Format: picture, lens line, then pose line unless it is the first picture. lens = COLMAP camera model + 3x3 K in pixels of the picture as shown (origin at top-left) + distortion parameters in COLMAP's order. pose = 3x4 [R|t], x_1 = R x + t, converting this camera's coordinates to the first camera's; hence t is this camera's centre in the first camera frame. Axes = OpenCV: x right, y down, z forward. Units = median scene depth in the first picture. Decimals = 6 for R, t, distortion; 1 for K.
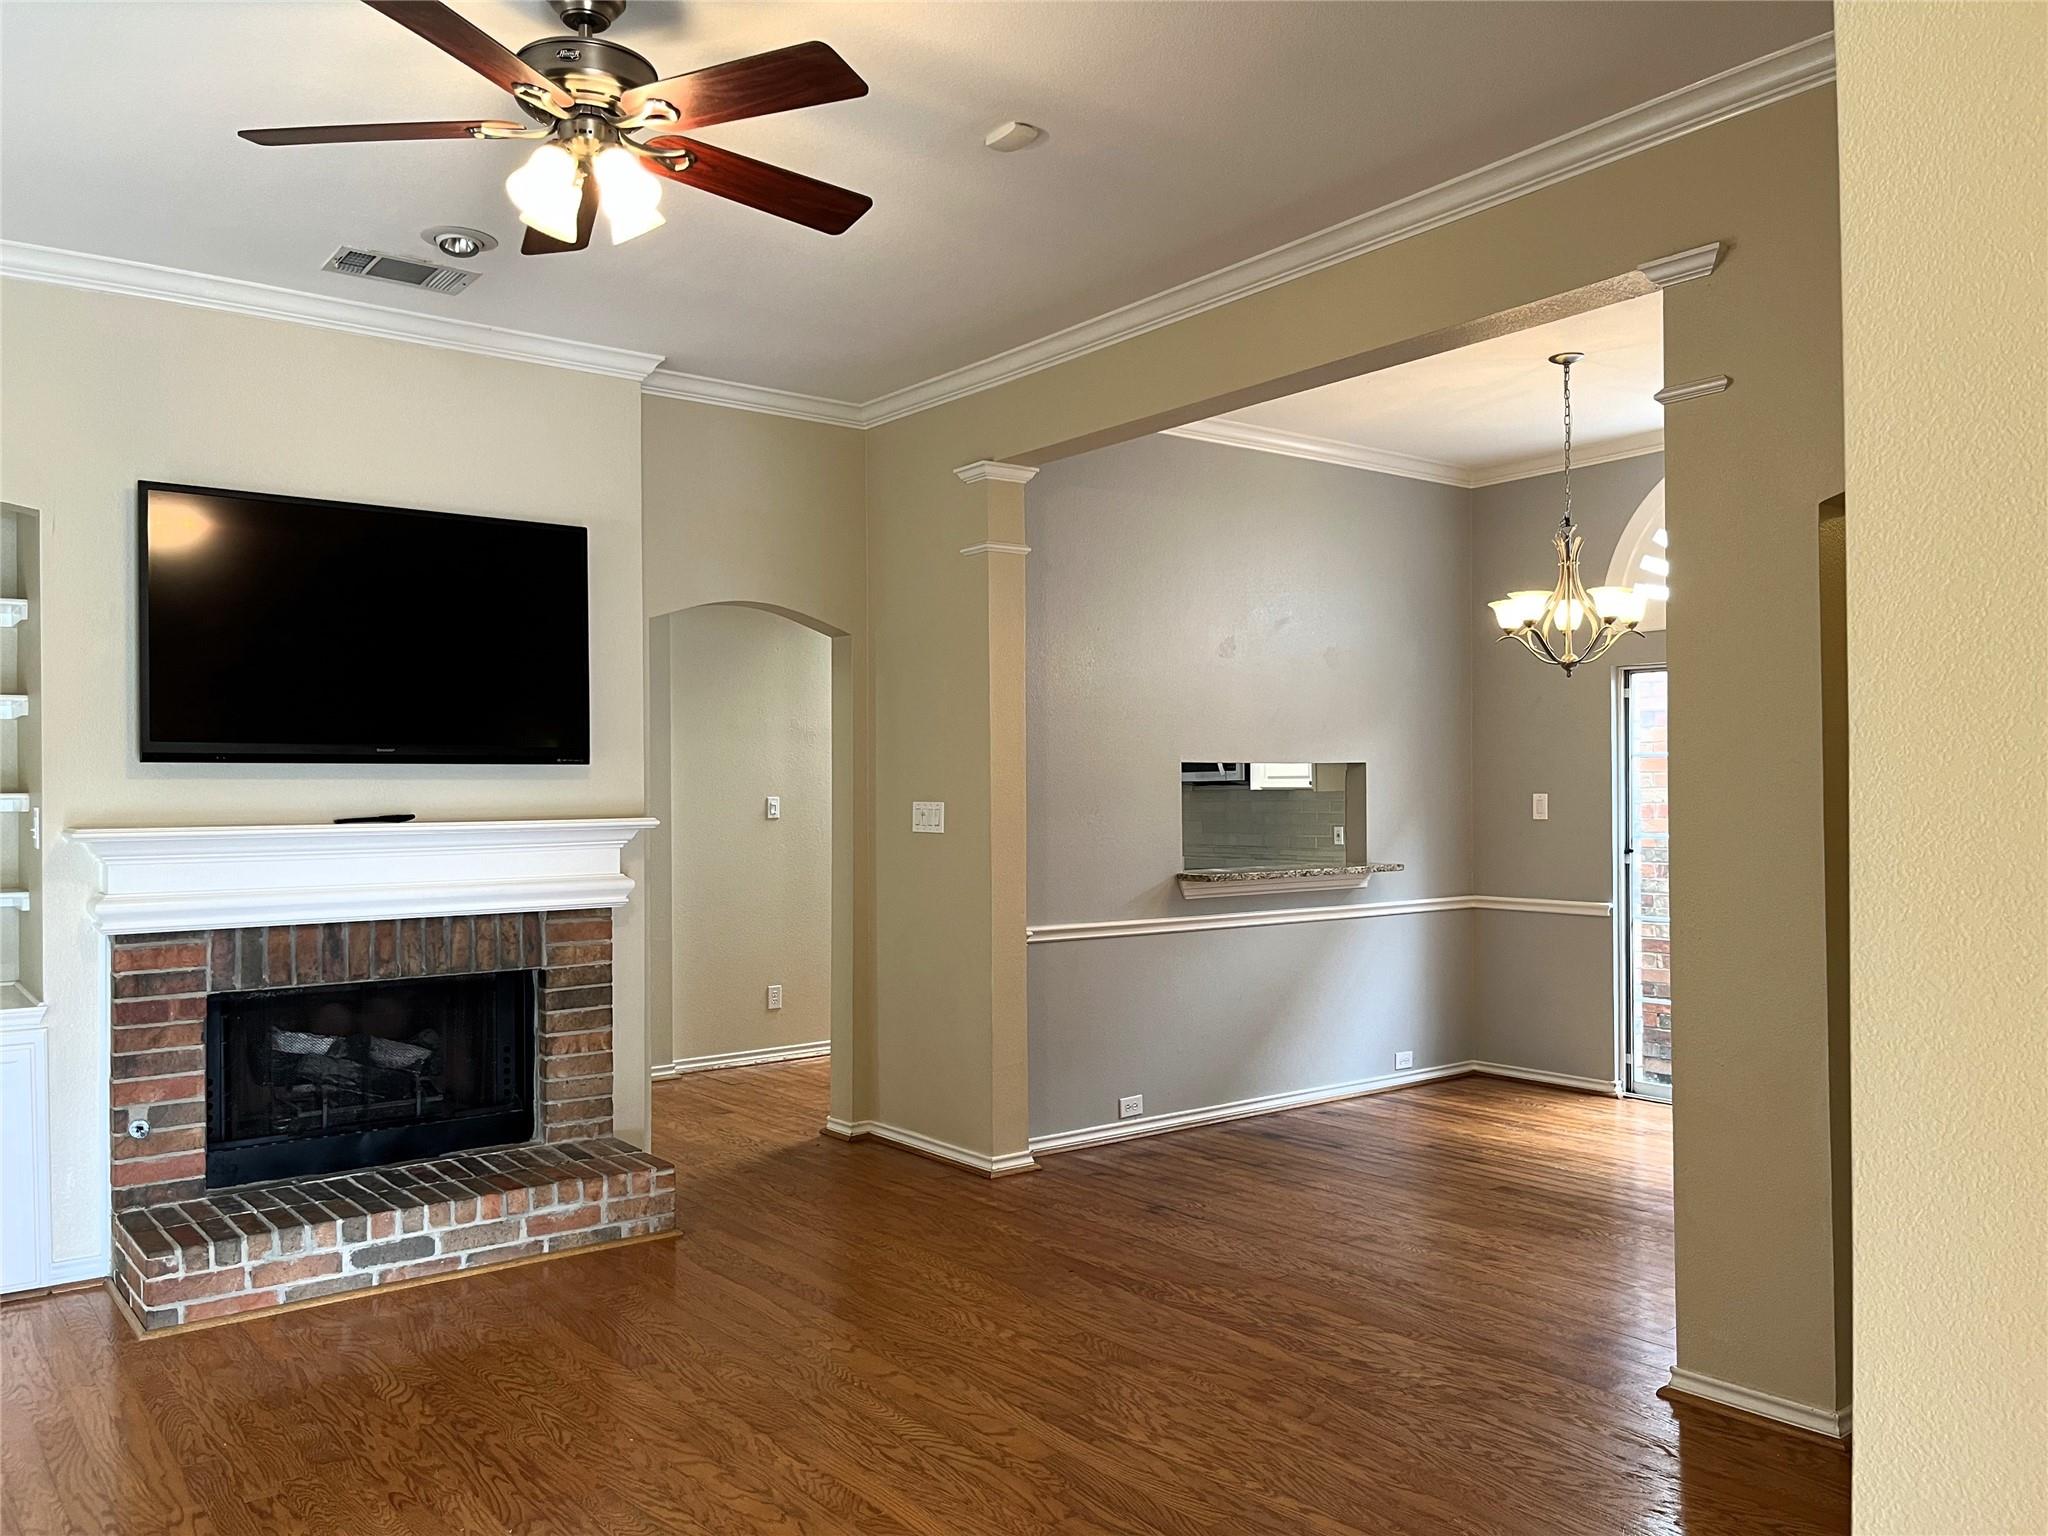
lens RADIAL K [[1567.1, 0, 1064.4], [0, 1567.1, 791.7], [0, 0, 1]] dist [0.025087, -0.006163]
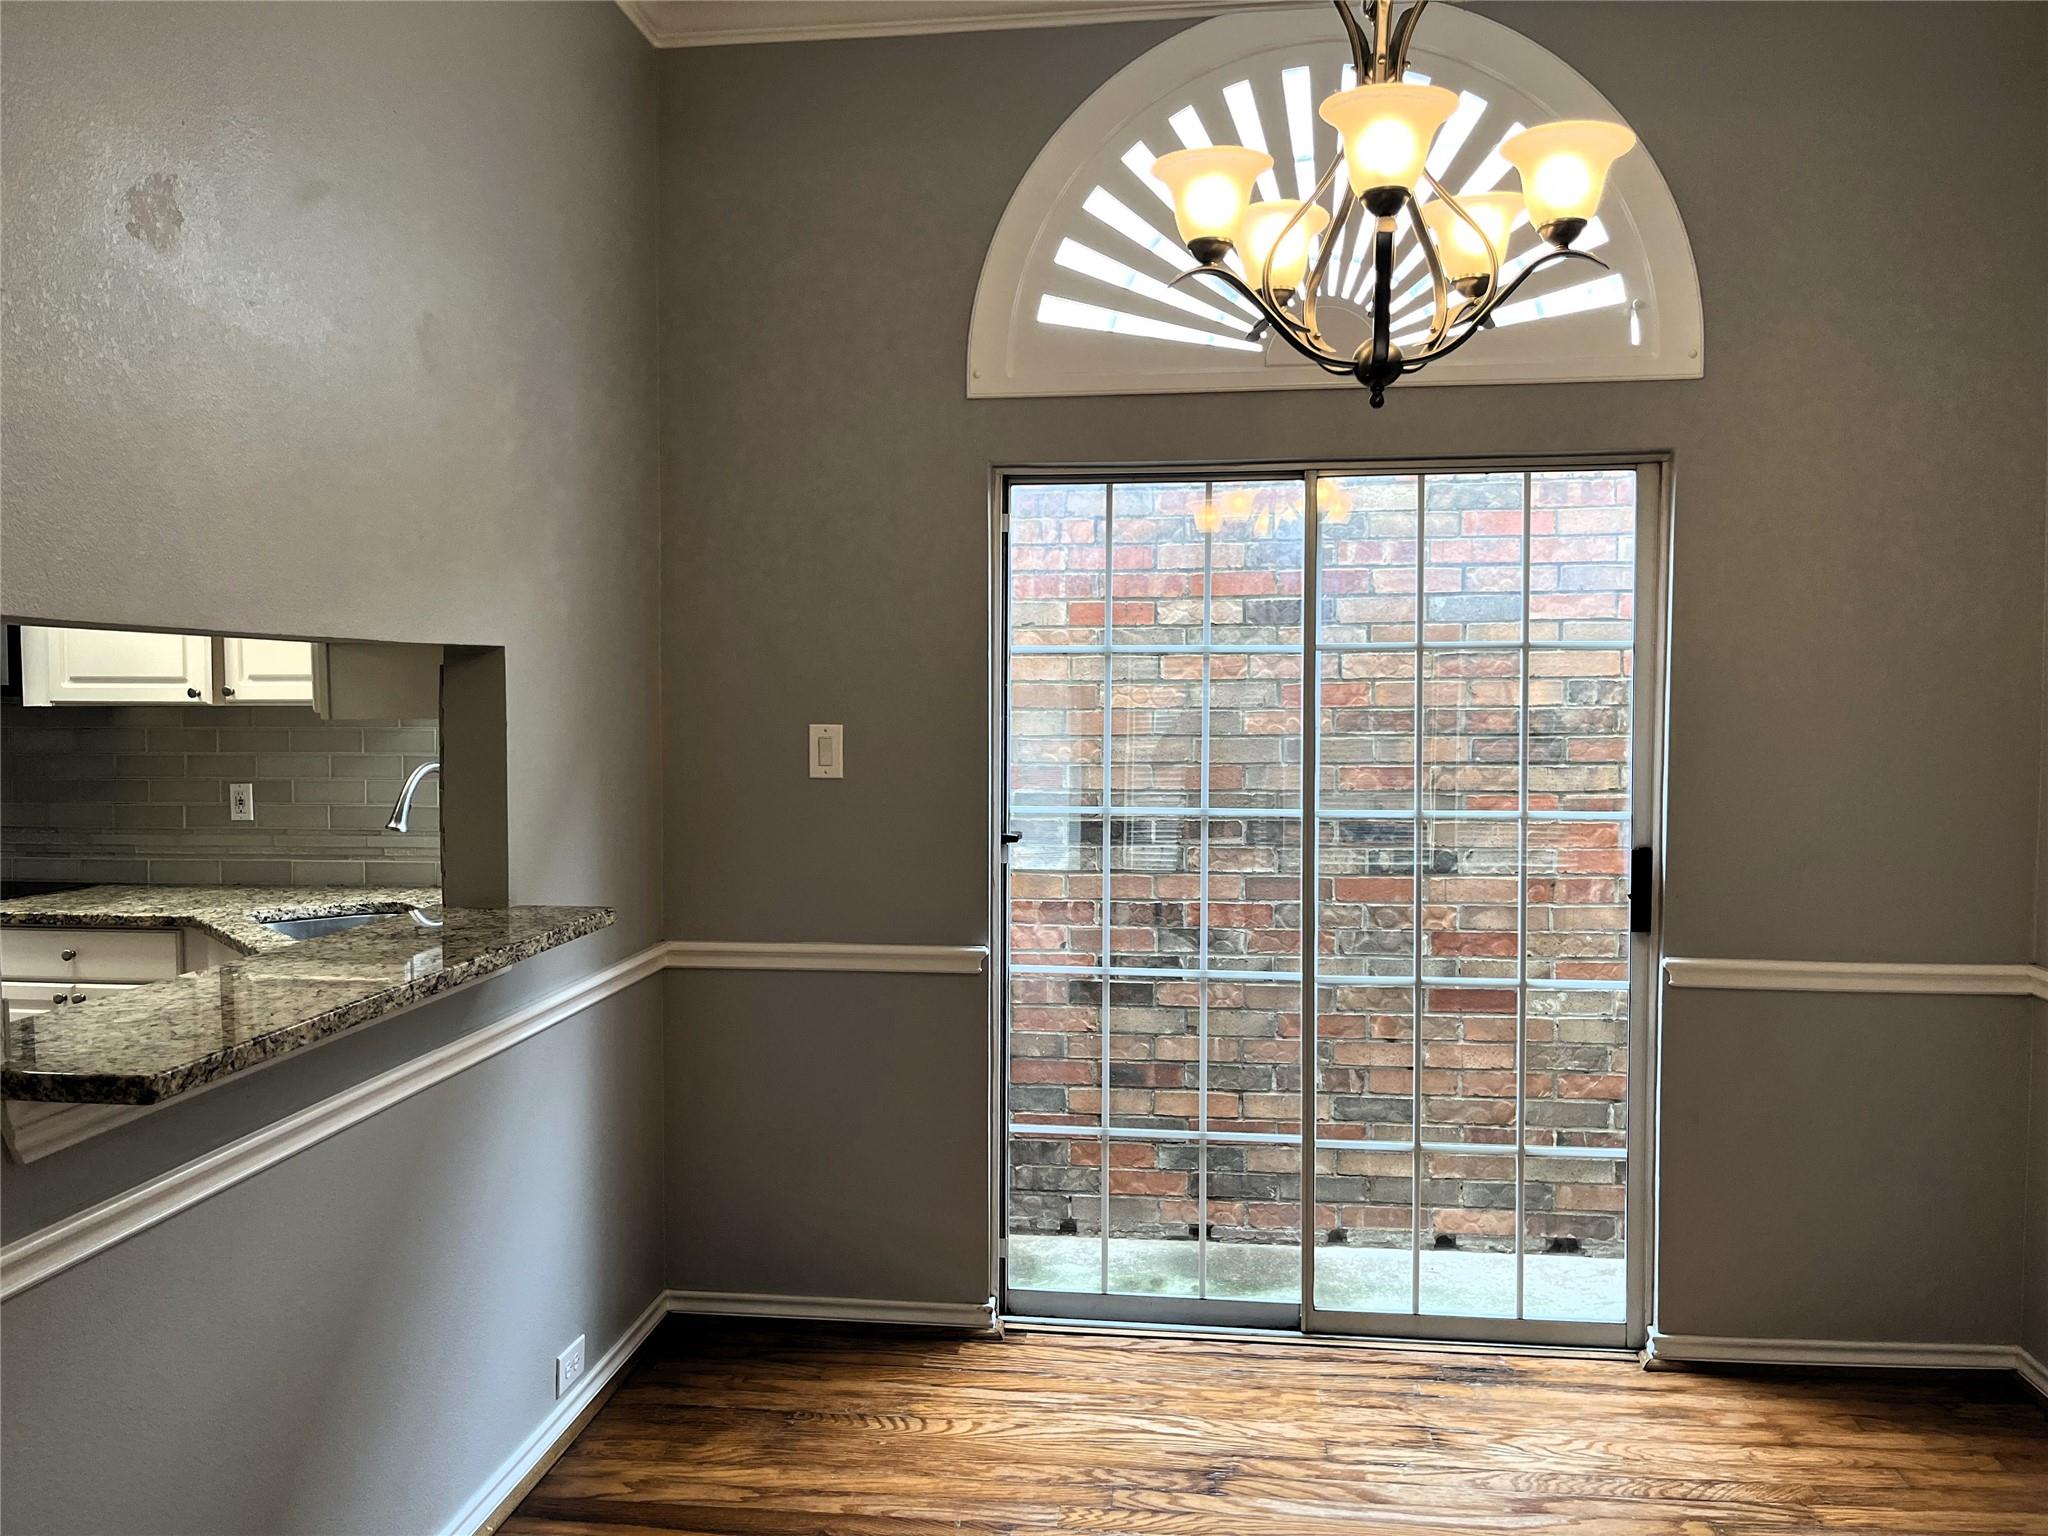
lens RADIAL K [[1563.3, 0, 1024.0], [0, 1563.3, 768.0], [0, 0, 1]] dist [0.095389, -0.141773]
pose [[0.726587, -0.023509, 0.686672, 0.019987], [-0.006080, 0.999155, 0.040641, -0.005310], [-0.687048, -0.033704, 0.725830, 0.637782]]
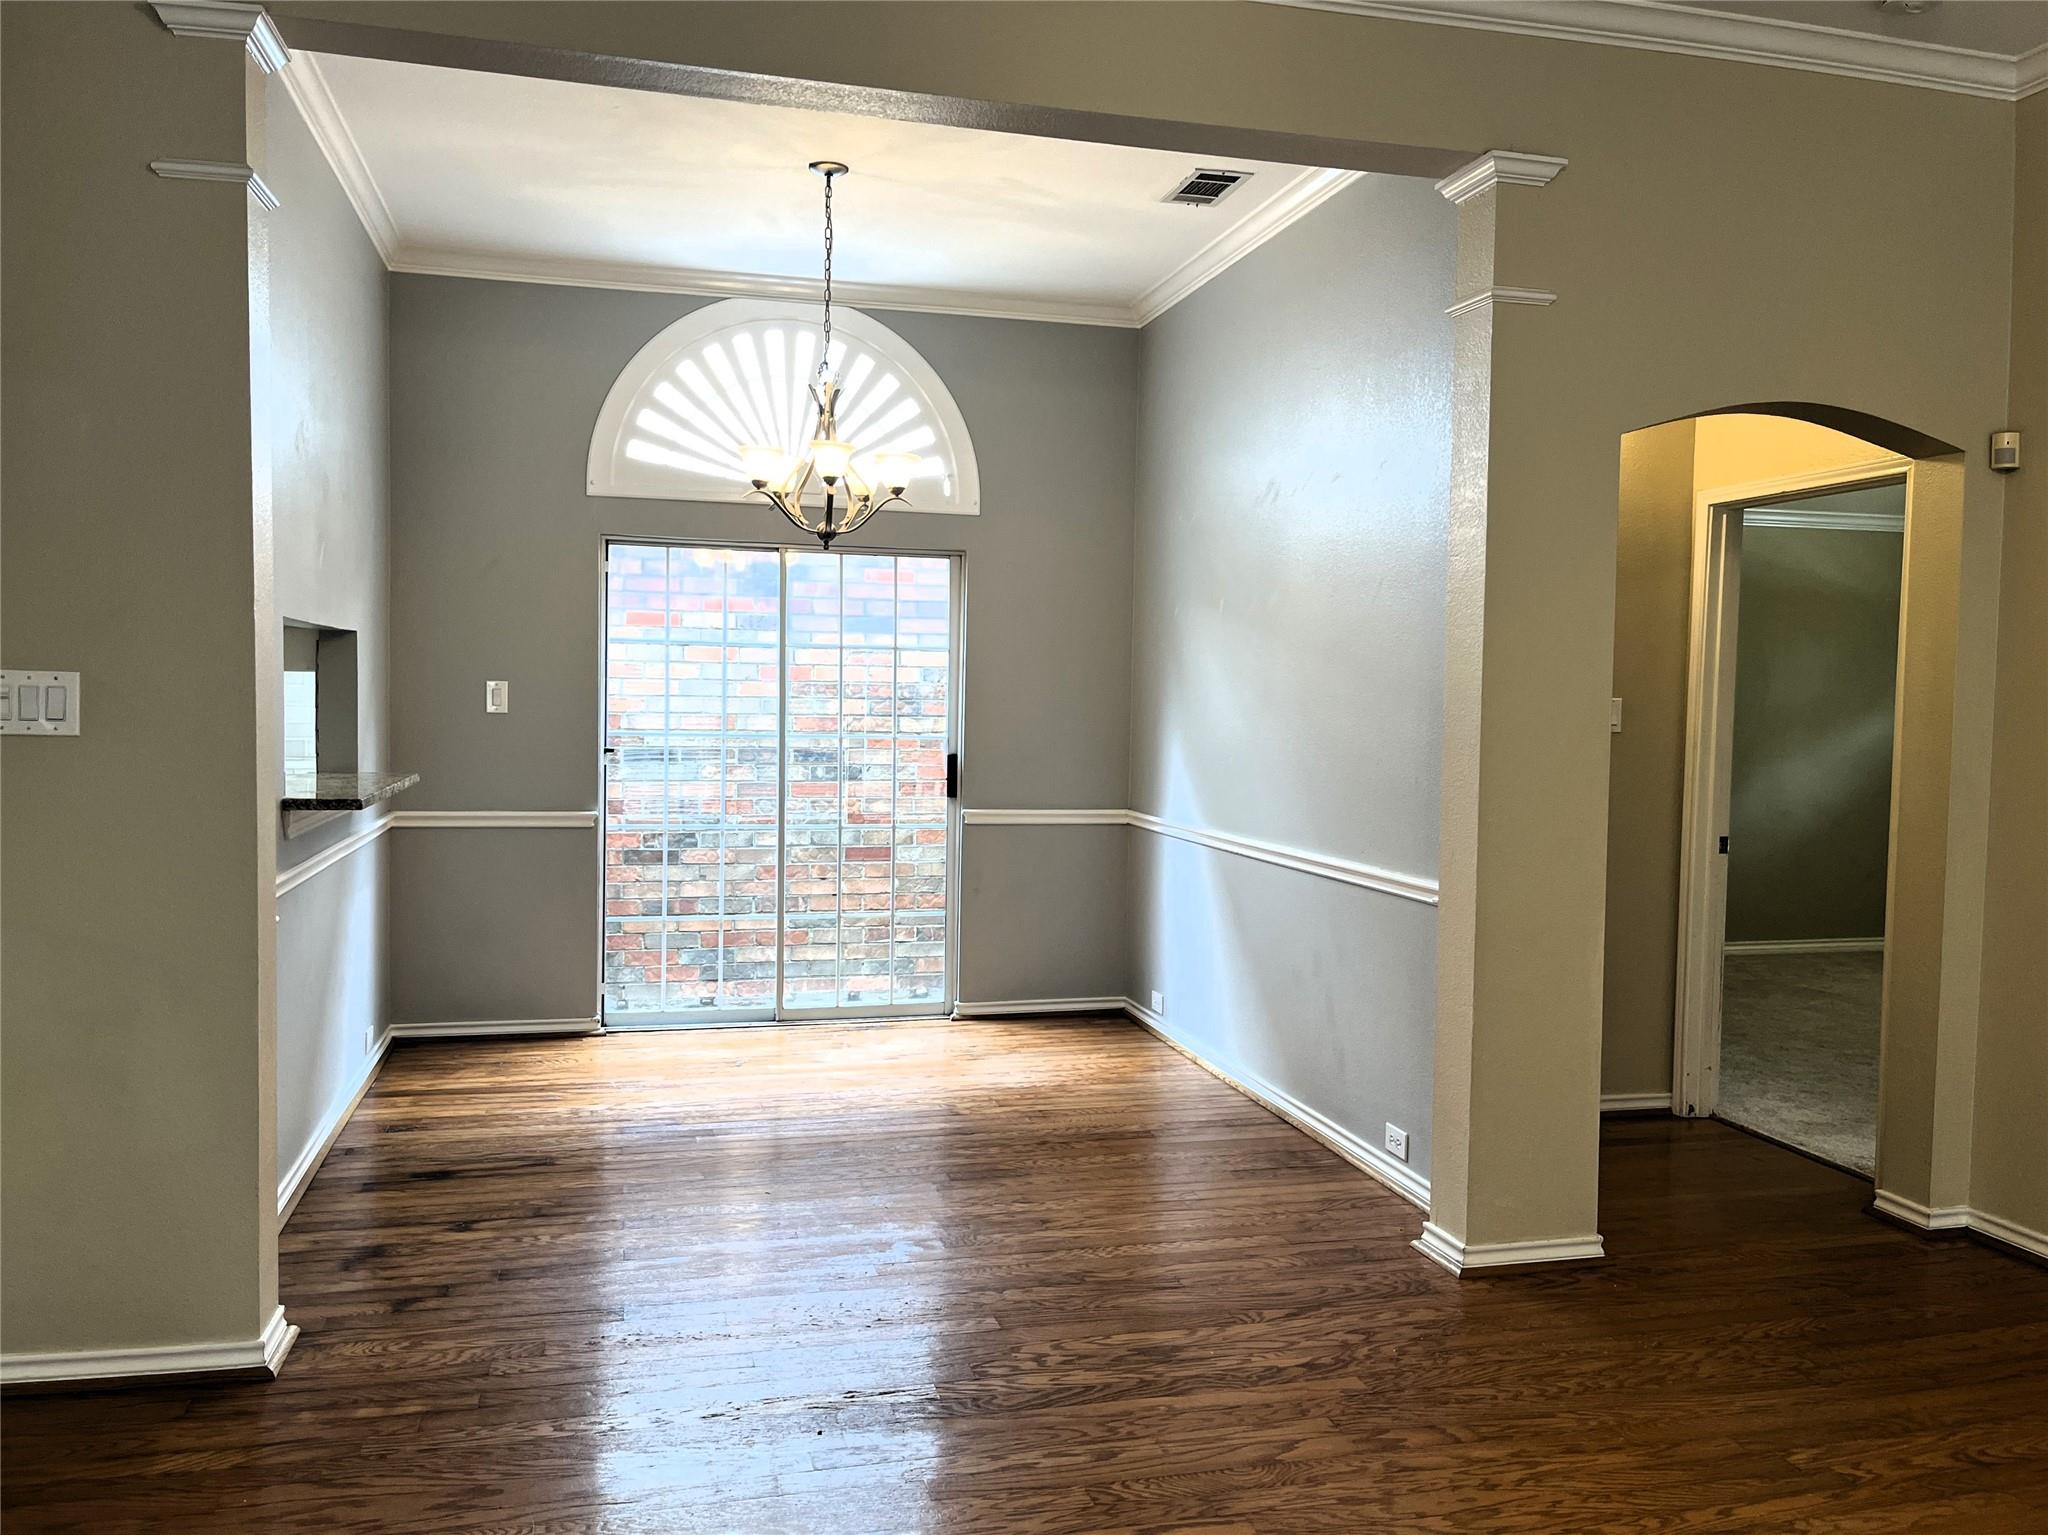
lens RADIAL K [[1567.1, 0, 1064.4], [0, 1567.1, 791.2], [0, 0, 1]] dist [0.025087, -0.006163]
pose [[0.407561, -0.039247, 0.912334, -0.329401], [-0.023579, 0.998291, 0.053478, 0.008120], [-0.912873, -0.043308, 0.405939, 0.421459]]
